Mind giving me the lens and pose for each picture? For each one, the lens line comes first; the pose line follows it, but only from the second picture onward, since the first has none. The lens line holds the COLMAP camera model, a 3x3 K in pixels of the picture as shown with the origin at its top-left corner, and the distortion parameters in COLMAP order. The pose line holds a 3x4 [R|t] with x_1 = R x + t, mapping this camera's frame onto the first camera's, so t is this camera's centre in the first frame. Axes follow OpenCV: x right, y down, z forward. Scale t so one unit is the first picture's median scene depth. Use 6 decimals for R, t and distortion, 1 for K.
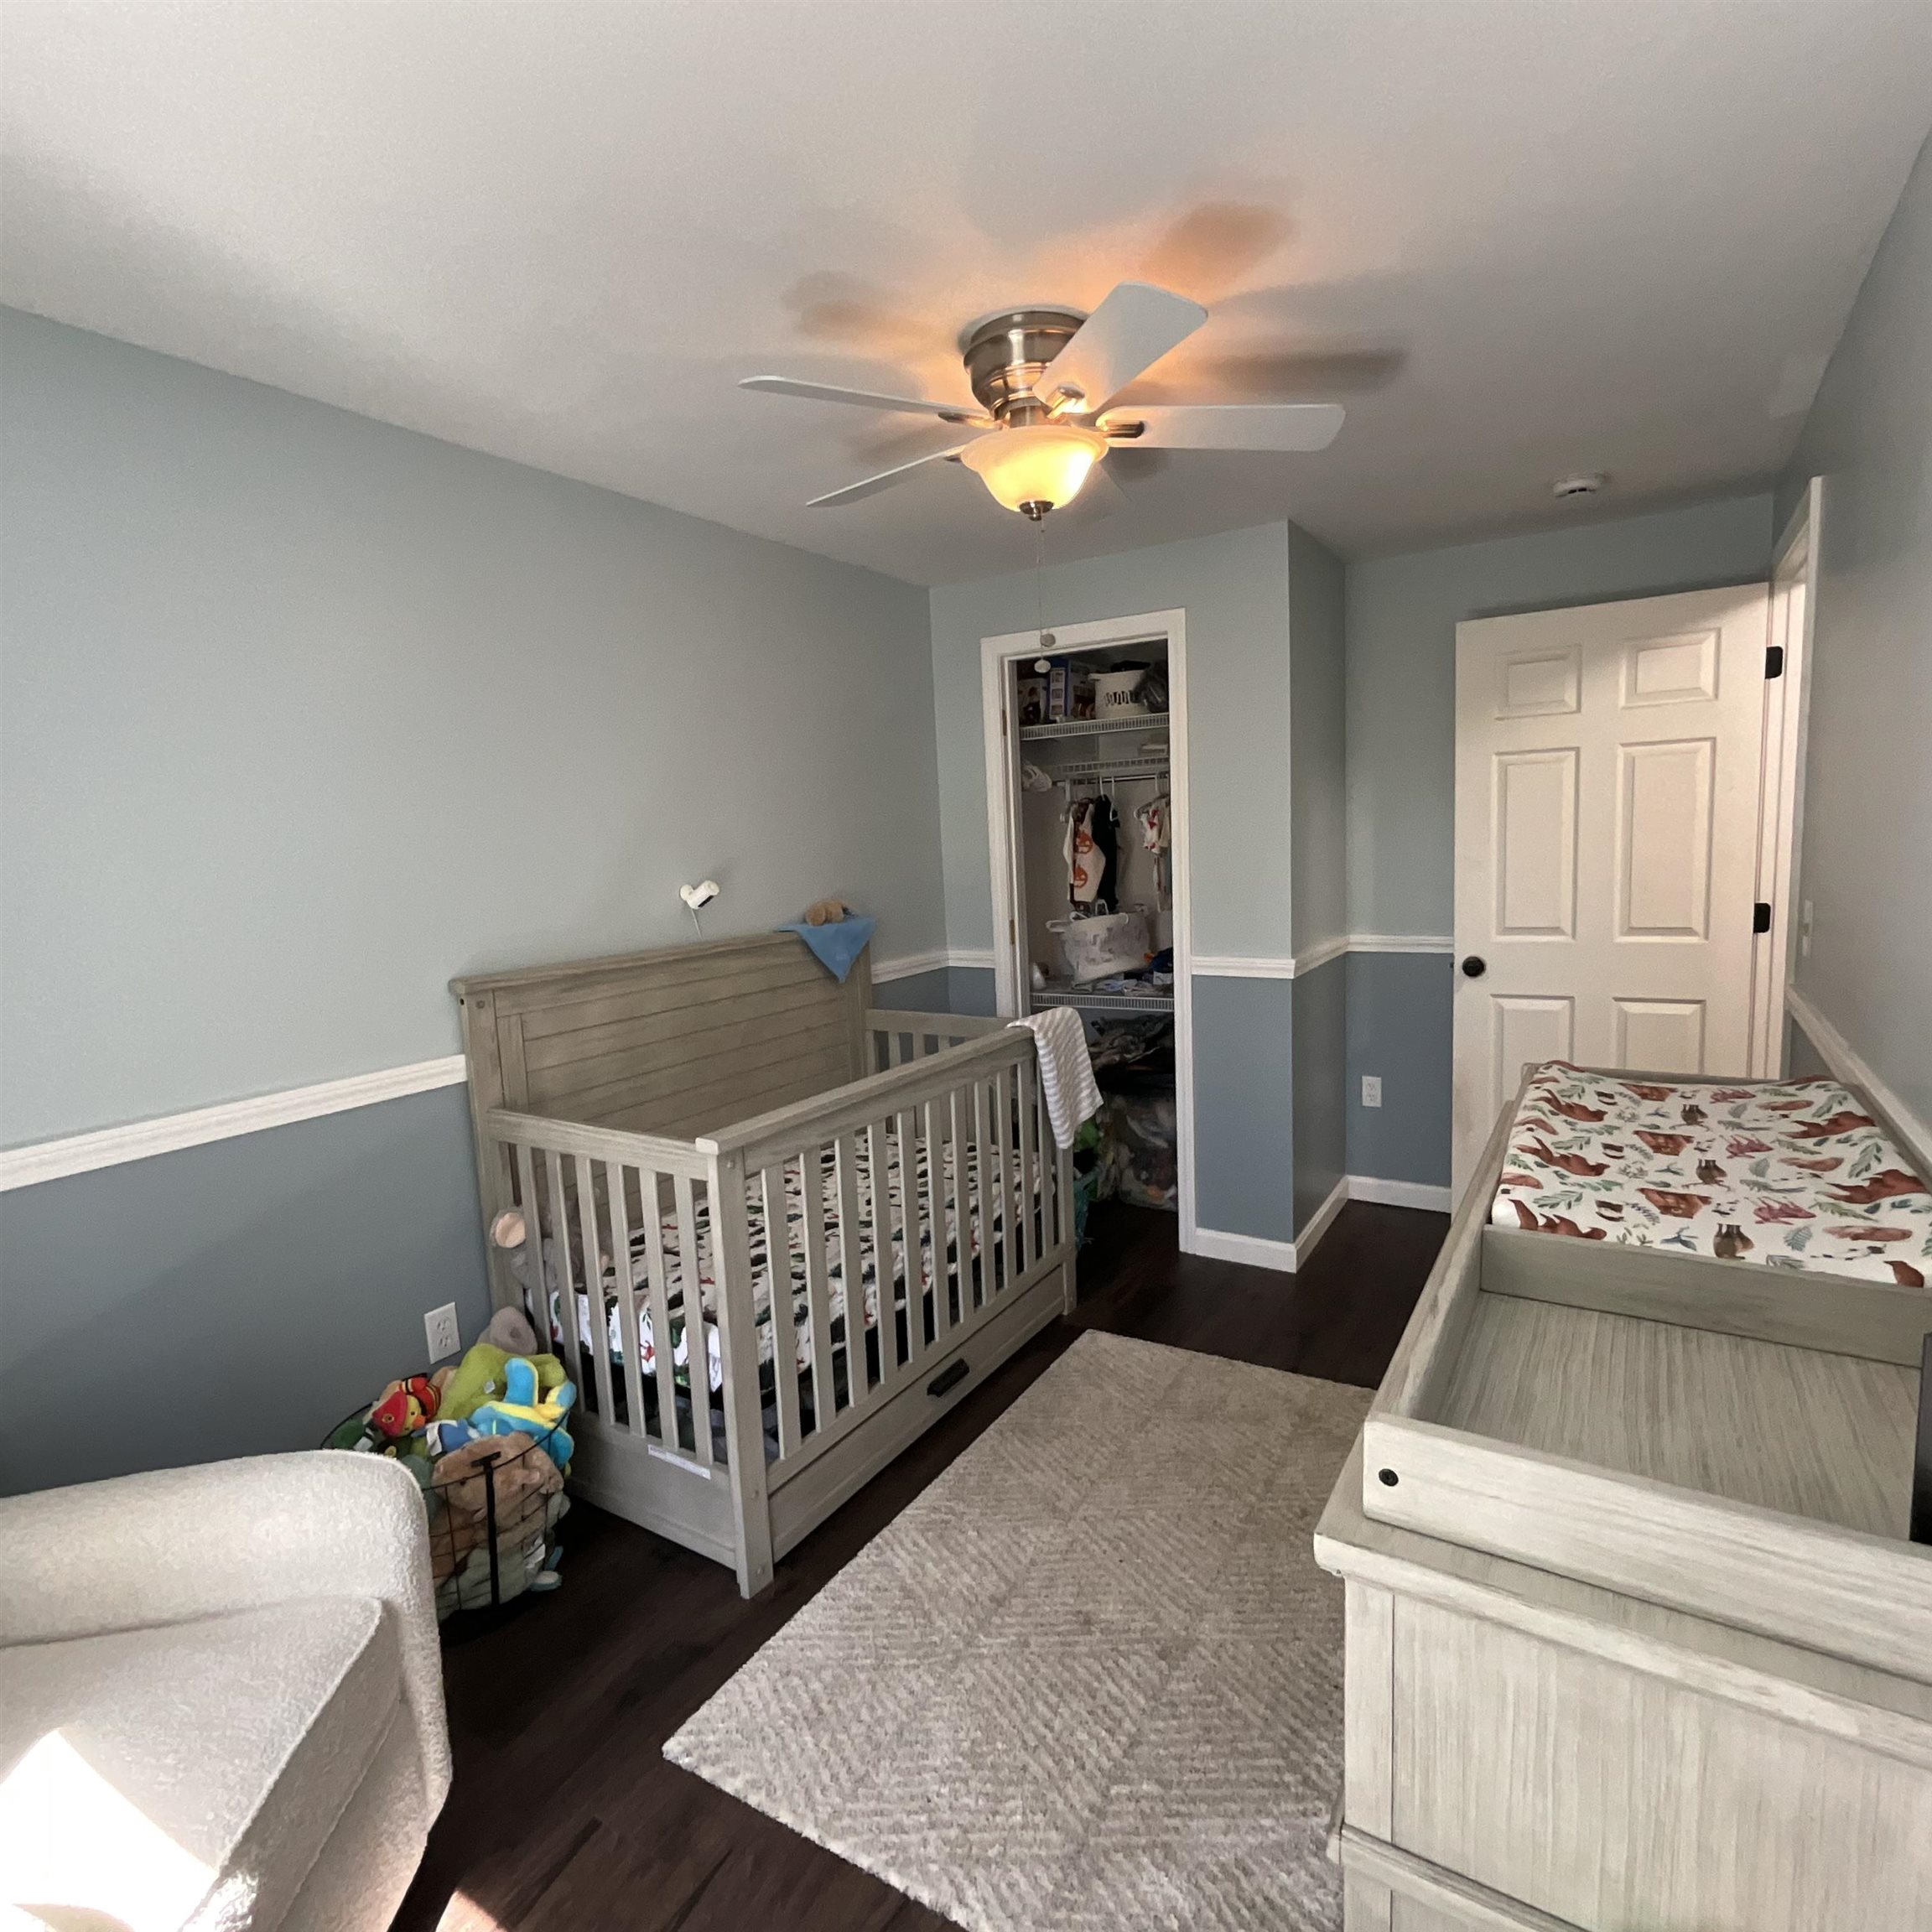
lens RADIAL K [[1046.5, 0, 971.0], [0, 1046.5, 963.5], [0, 0, 1]] dist [0.001971, 0.000466]
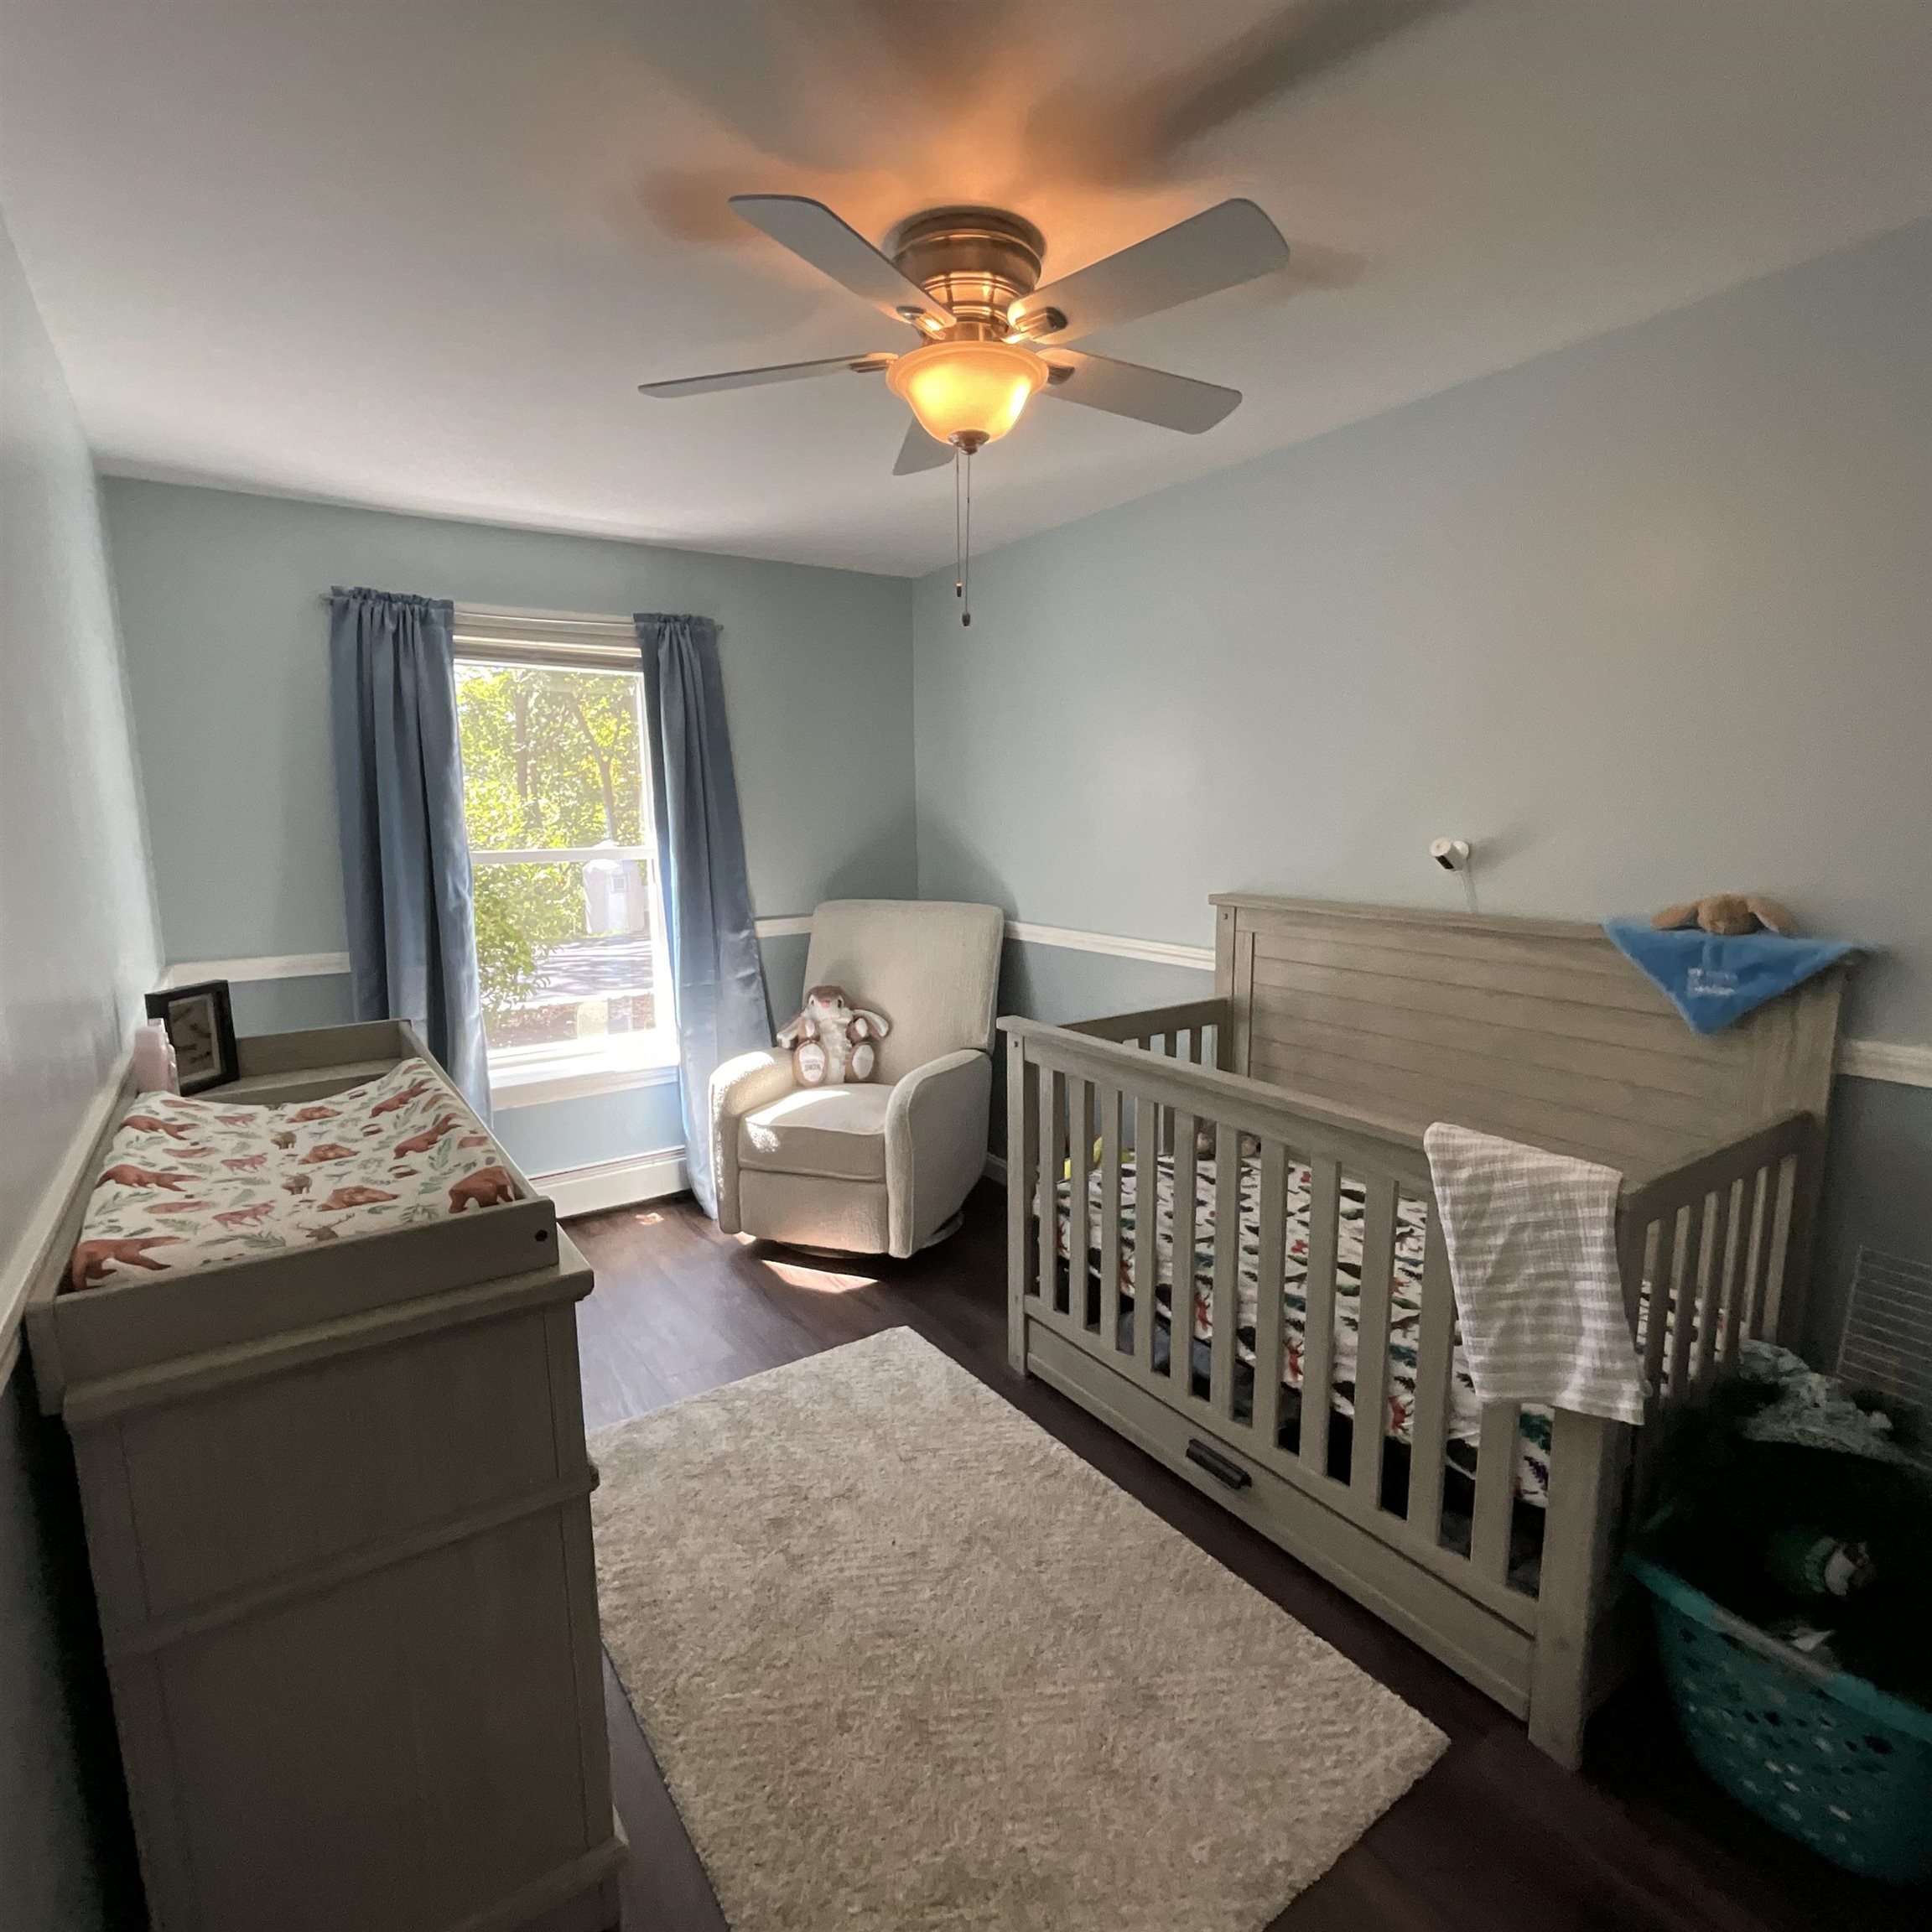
lens RADIAL K [[1046.5, 0, 971.0], [0, 1046.5, 963.5], [0, 0, 1]] dist [0.001971, 0.000466]
pose [[-0.397710, 0.189914, -0.897641, 1.120441], [-0.083800, 0.966736, 0.241660, -0.257714], [0.913676, 0.171333, -0.368566, 1.661066]]
